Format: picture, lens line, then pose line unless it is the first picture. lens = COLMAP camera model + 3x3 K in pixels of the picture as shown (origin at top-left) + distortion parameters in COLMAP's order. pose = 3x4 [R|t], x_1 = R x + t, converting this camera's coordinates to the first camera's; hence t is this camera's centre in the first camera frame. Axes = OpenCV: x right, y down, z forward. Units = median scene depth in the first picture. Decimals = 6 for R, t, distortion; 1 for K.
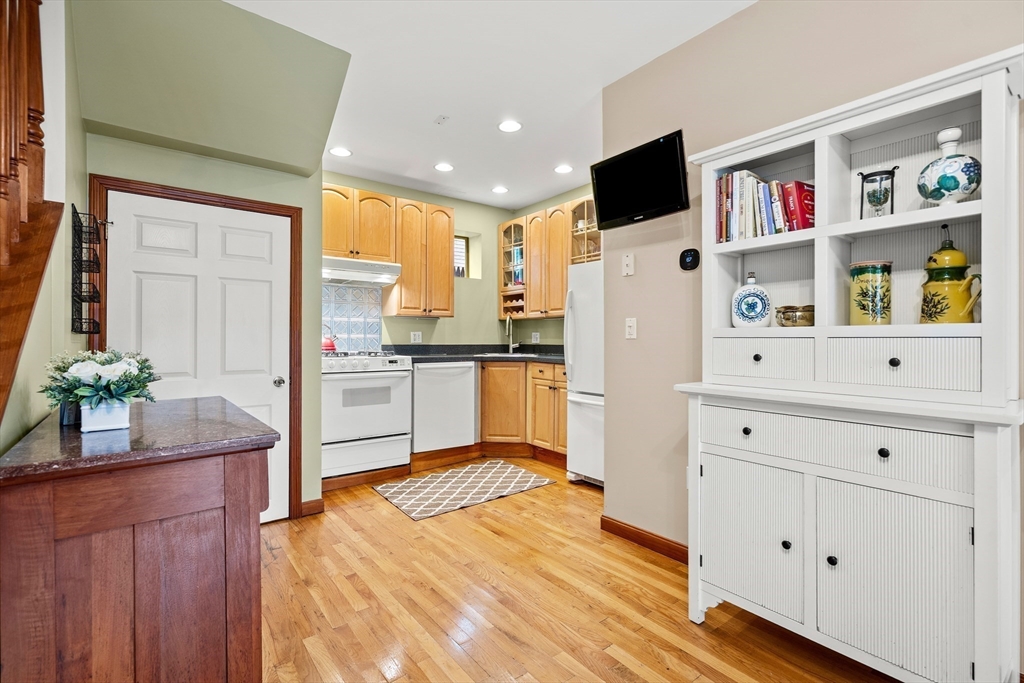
lens RADIAL K [[475.3, 0, 512.0], [0, 475.3, 341.5], [0, 0, 1]] dist [-0.002904, -0.000139]
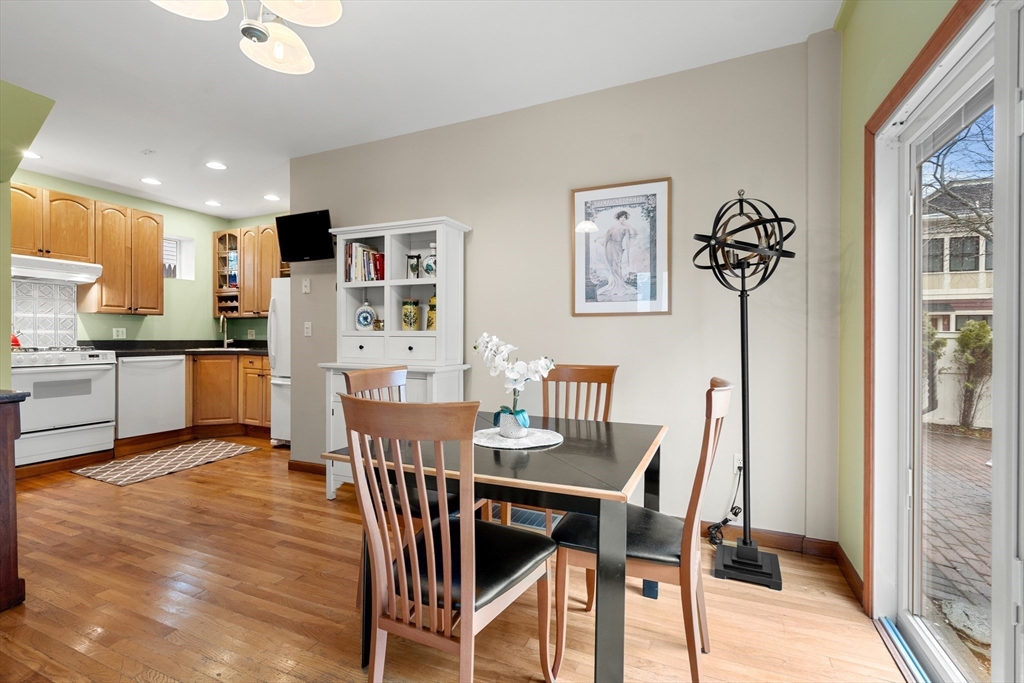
lens RADIAL K [[475.3, 0, 512.0], [0, 475.3, 341.5], [0, 0, 1]] dist [-0.002904, -0.000139]
pose [[0.875735, -0.001827, 0.482789, 0.061578], [-0.002721, 0.999958, 0.008719, -0.002539], [-0.482785, -0.008949, 0.875693, -0.396188]]
